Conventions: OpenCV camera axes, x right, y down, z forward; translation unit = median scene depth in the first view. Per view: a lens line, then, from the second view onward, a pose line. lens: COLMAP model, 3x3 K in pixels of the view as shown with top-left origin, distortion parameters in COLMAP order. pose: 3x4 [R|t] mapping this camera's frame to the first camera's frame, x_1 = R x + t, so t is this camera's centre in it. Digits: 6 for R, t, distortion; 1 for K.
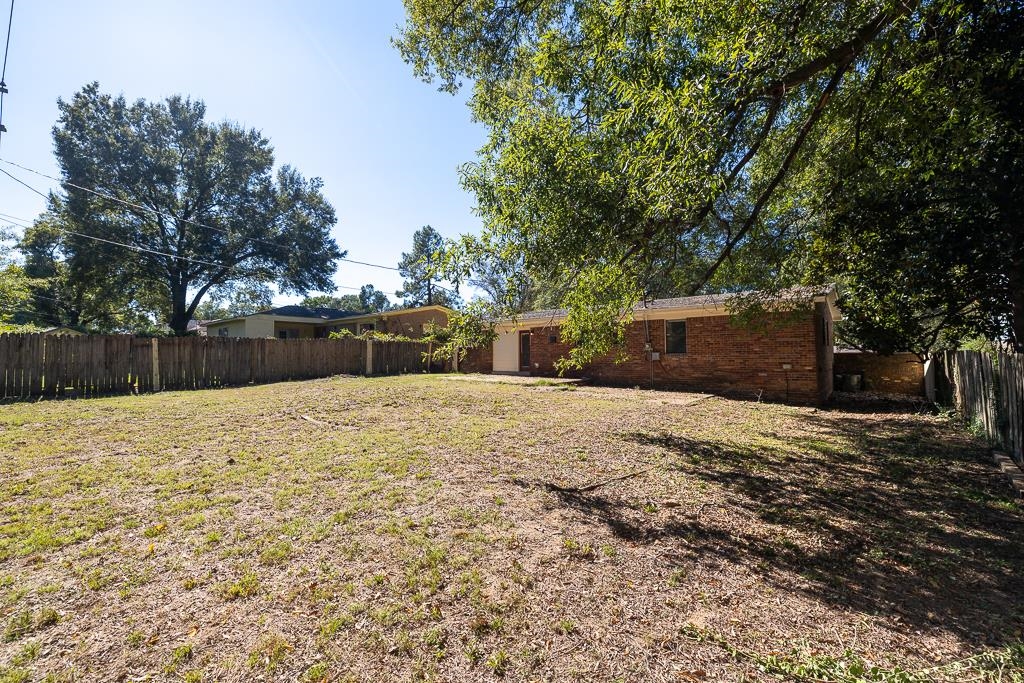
lens RADIAL K [[439.3, 0, 514.6], [0, 439.3, 342.5], [0, 0, 1]] dist [0.005379, 0.000222]
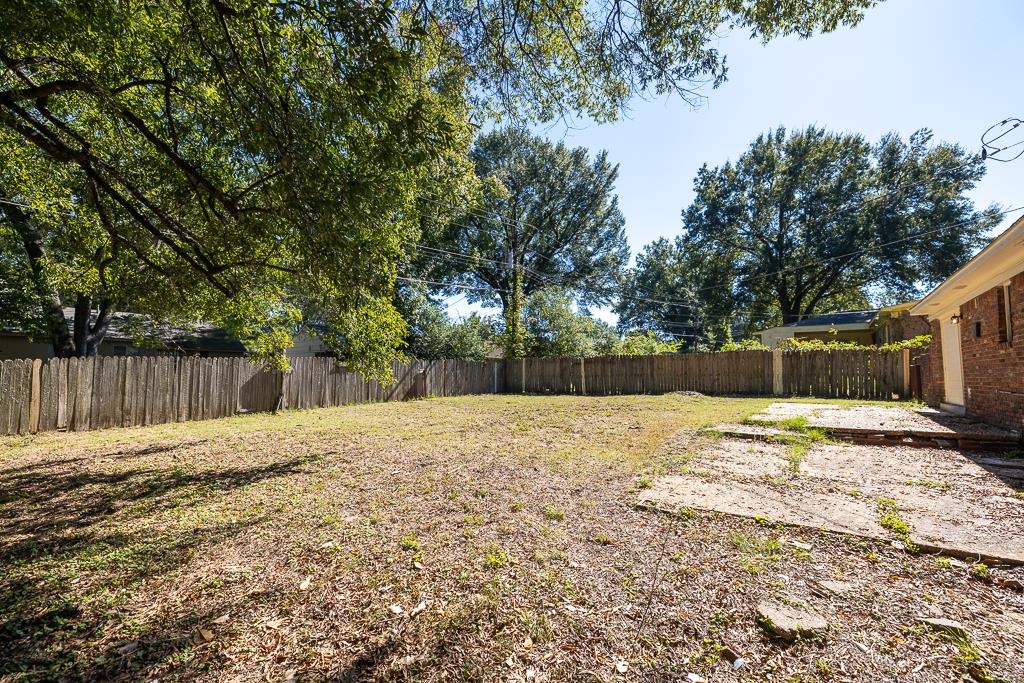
lens RADIAL K [[439.3, 0, 514.6], [0, 439.3, 342.5], [0, 0, 1]] dist [0.005379, 0.000222]
pose [[0.062910, -0.061281, -0.996136, 0.436276], [0.029820, 0.997783, -0.059499, 0.012268], [0.997574, -0.025962, 0.064598, 0.475663]]
